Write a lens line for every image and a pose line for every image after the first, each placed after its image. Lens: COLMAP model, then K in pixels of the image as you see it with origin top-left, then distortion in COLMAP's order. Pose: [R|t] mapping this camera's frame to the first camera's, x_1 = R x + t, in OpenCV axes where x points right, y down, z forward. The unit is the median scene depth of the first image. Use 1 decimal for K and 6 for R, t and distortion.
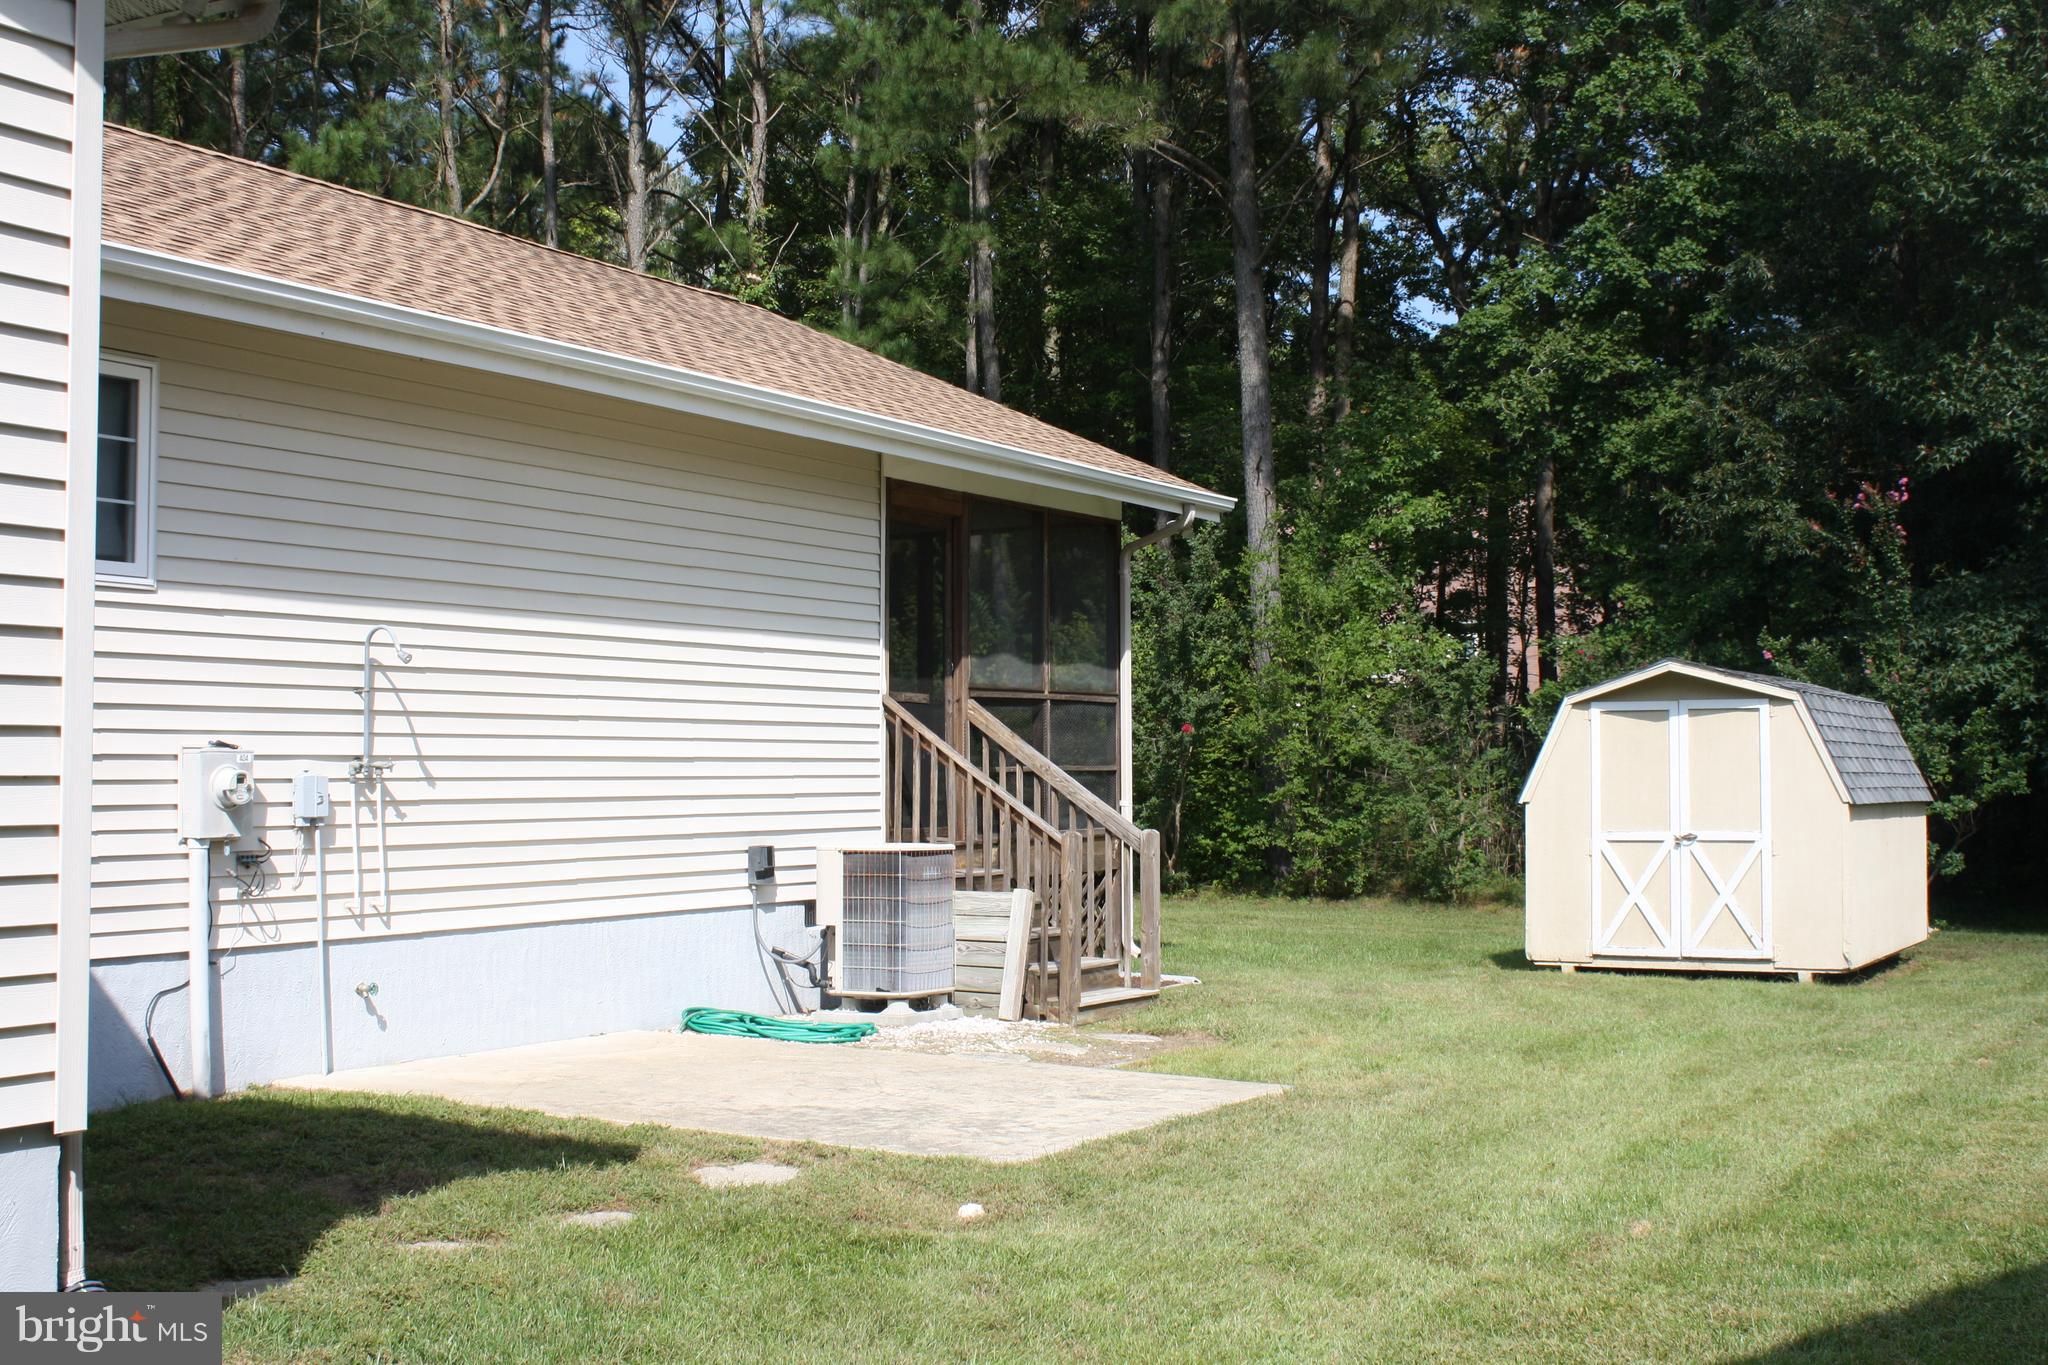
lens RADIAL K [[2369.5, 0, 1024.8], [0, 2369.5, 682.9], [0, 0, 1]] dist [-0.058732, -0.000885]
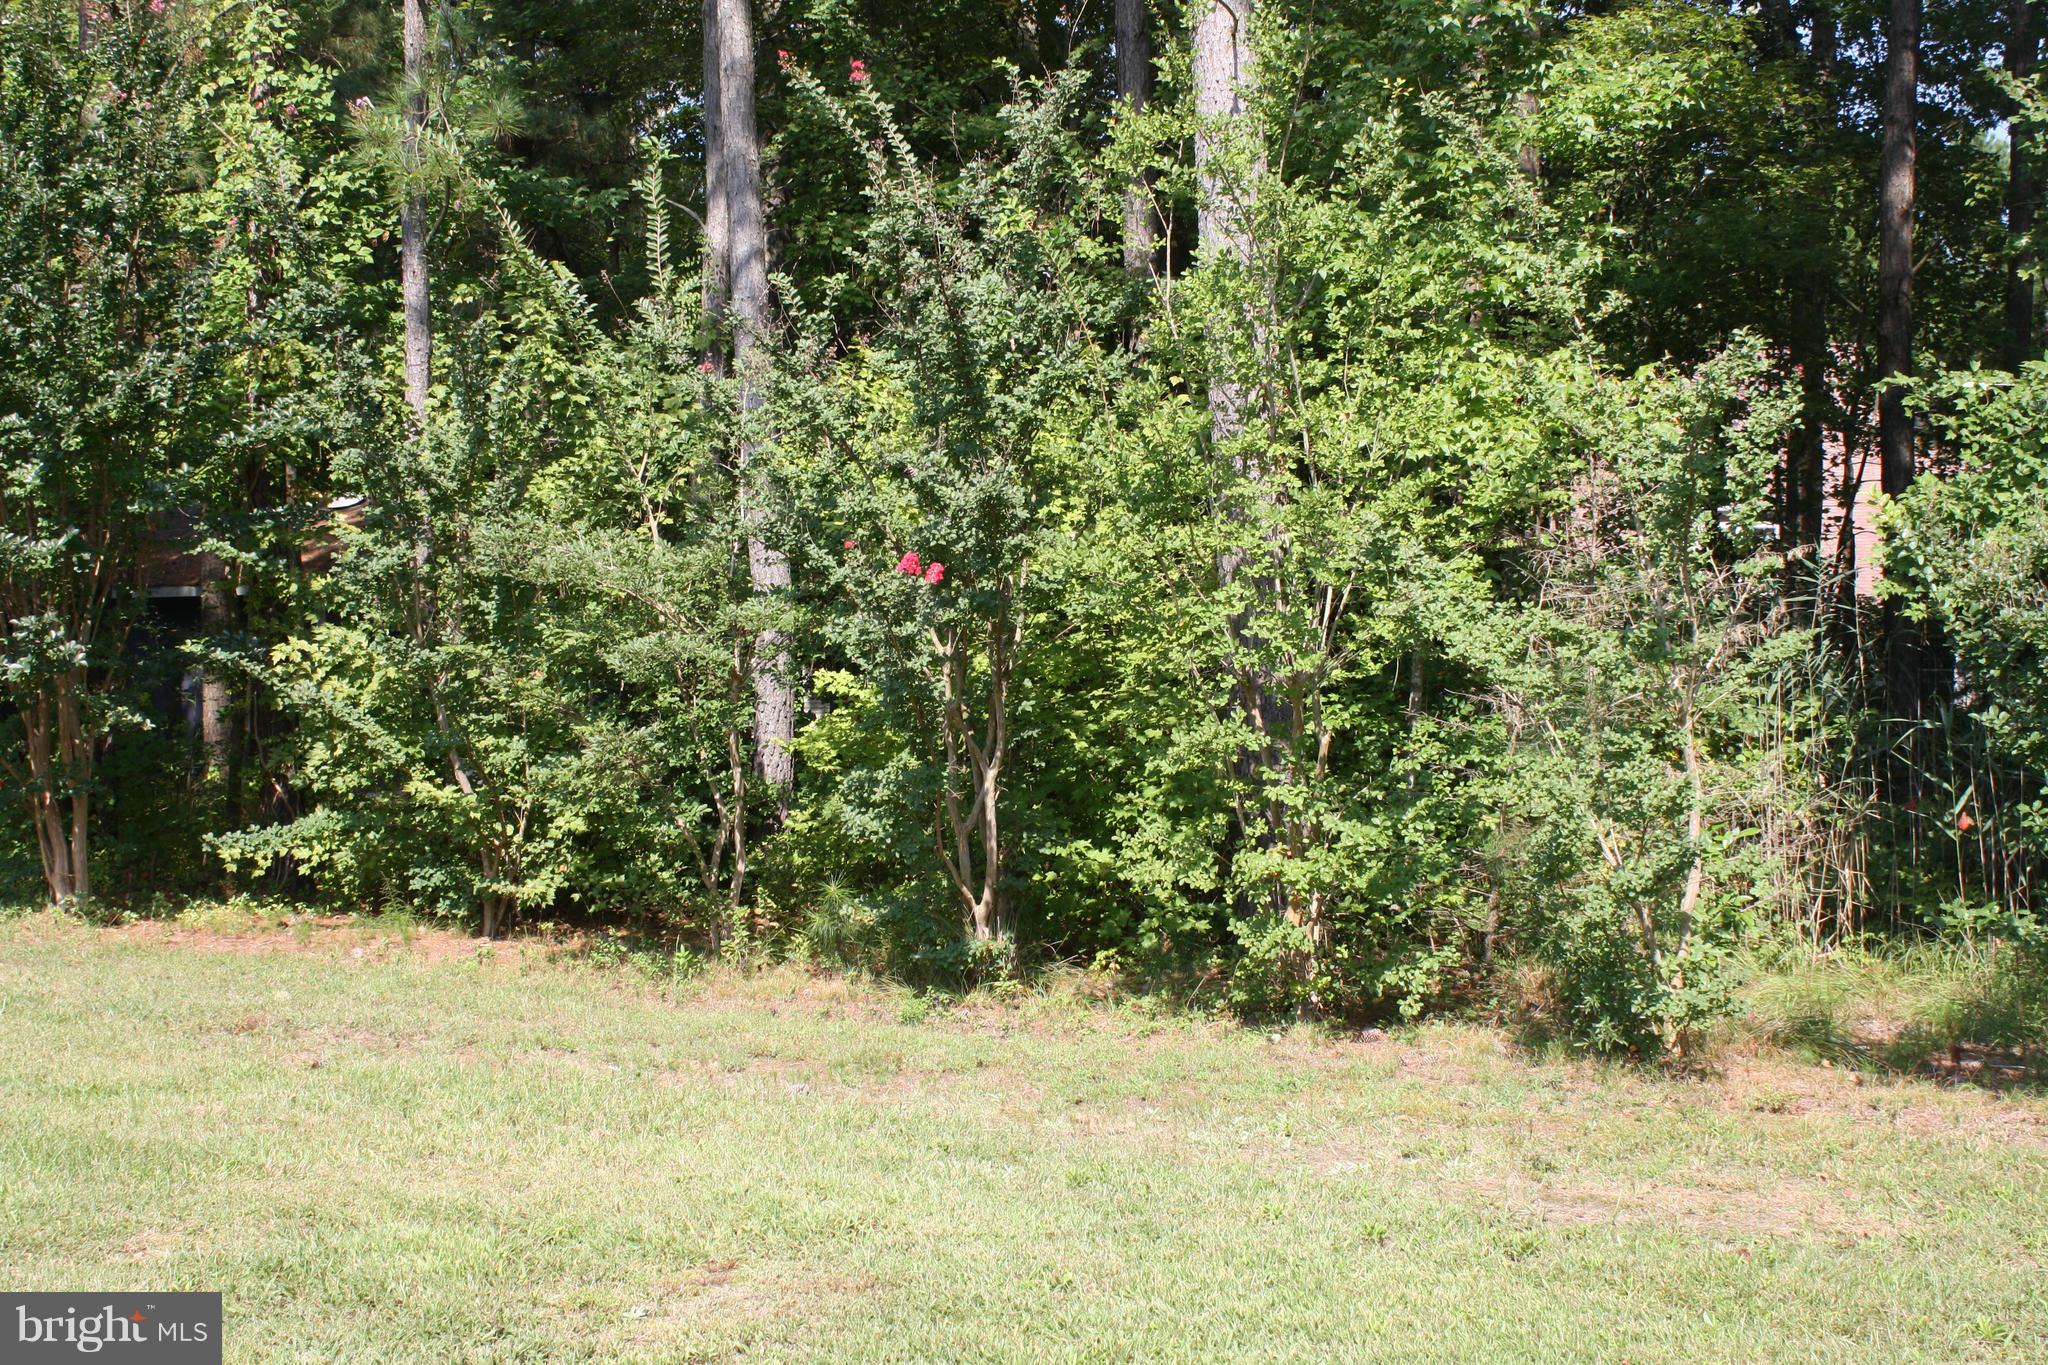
lens RADIAL K [[2369.5, 0, 1024.8], [0, 2369.5, 682.9], [0, 0, 1]] dist [-0.058732, -0.000885]
pose [[0.992383, 0.007961, -0.122937, 0.096724], [-0.004735, 0.999637, 0.026510, 0.020341], [0.123104, -0.025726, 0.992060, 0.477805]]
